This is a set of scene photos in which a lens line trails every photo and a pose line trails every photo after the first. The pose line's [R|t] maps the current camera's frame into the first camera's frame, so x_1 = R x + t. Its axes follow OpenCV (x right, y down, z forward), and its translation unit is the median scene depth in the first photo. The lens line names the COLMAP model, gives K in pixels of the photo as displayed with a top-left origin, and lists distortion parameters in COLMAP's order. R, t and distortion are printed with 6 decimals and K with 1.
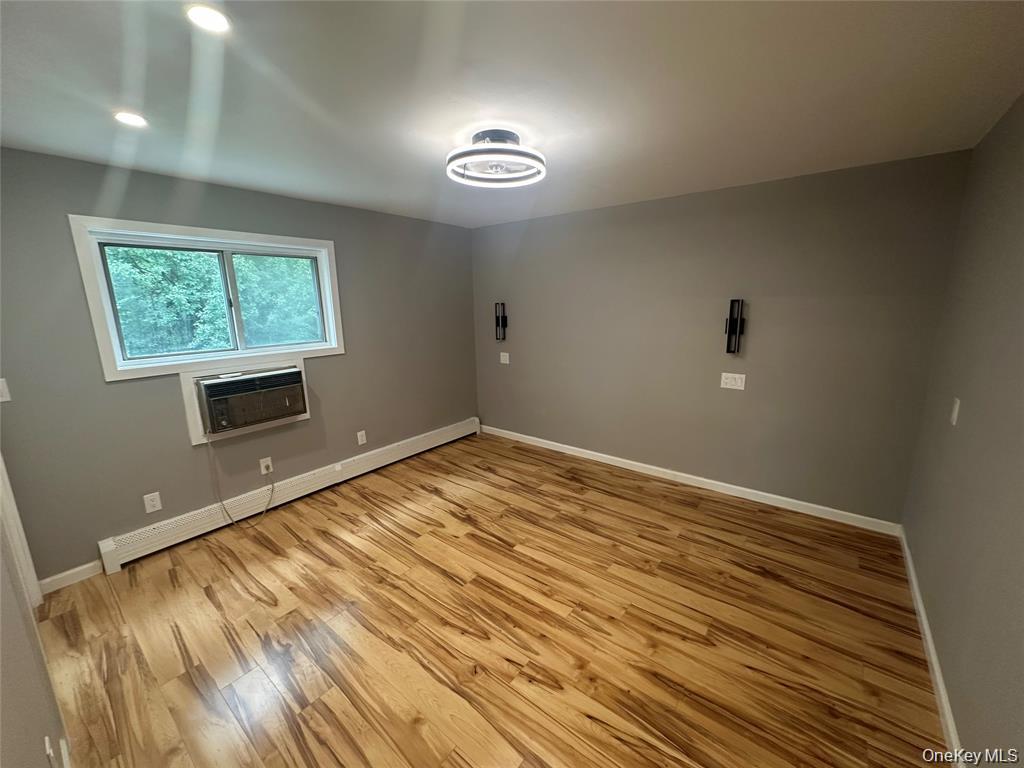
lens RADIAL K [[406.9, 0, 512.0], [0, 406.9, 384.0], [0, 0, 1]] dist [0.000163, 0.000110]
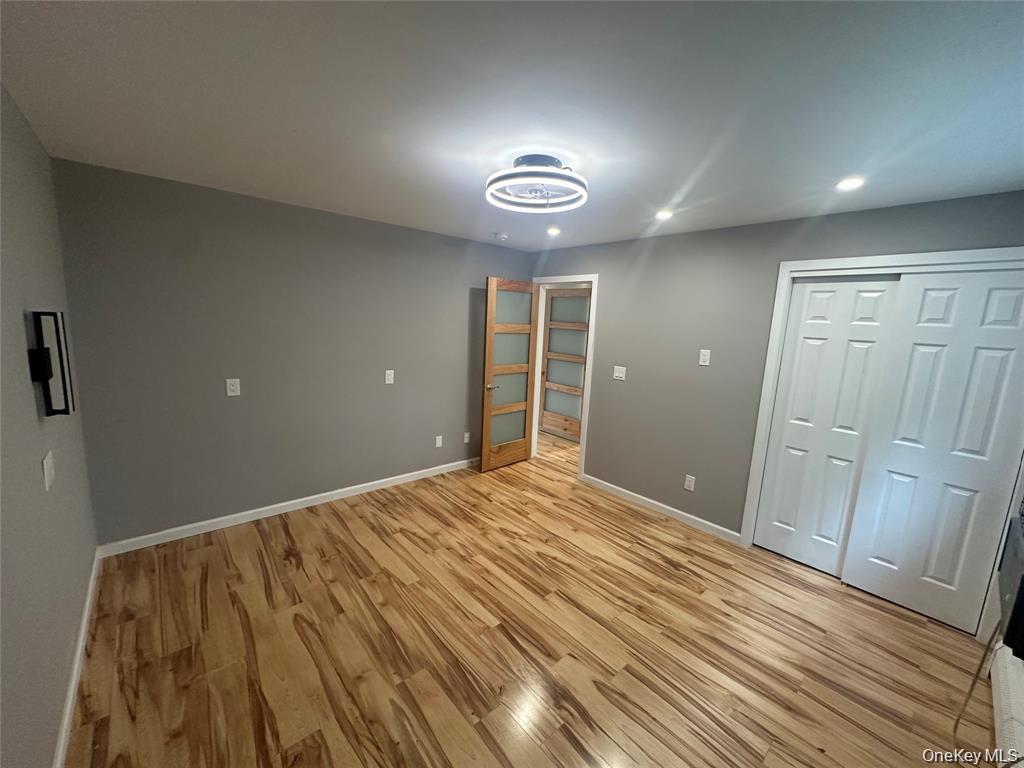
lens RADIAL K [[406.9, 0, 512.0], [0, 406.9, 384.0], [0, 0, 1]] dist [0.000163, 0.000110]
pose [[-0.984273, -0.058703, 0.166617, -0.142874], [0.004018, 0.935491, 0.353327, -0.377790], [-0.176610, 0.348439, -0.920543, 1.749471]]
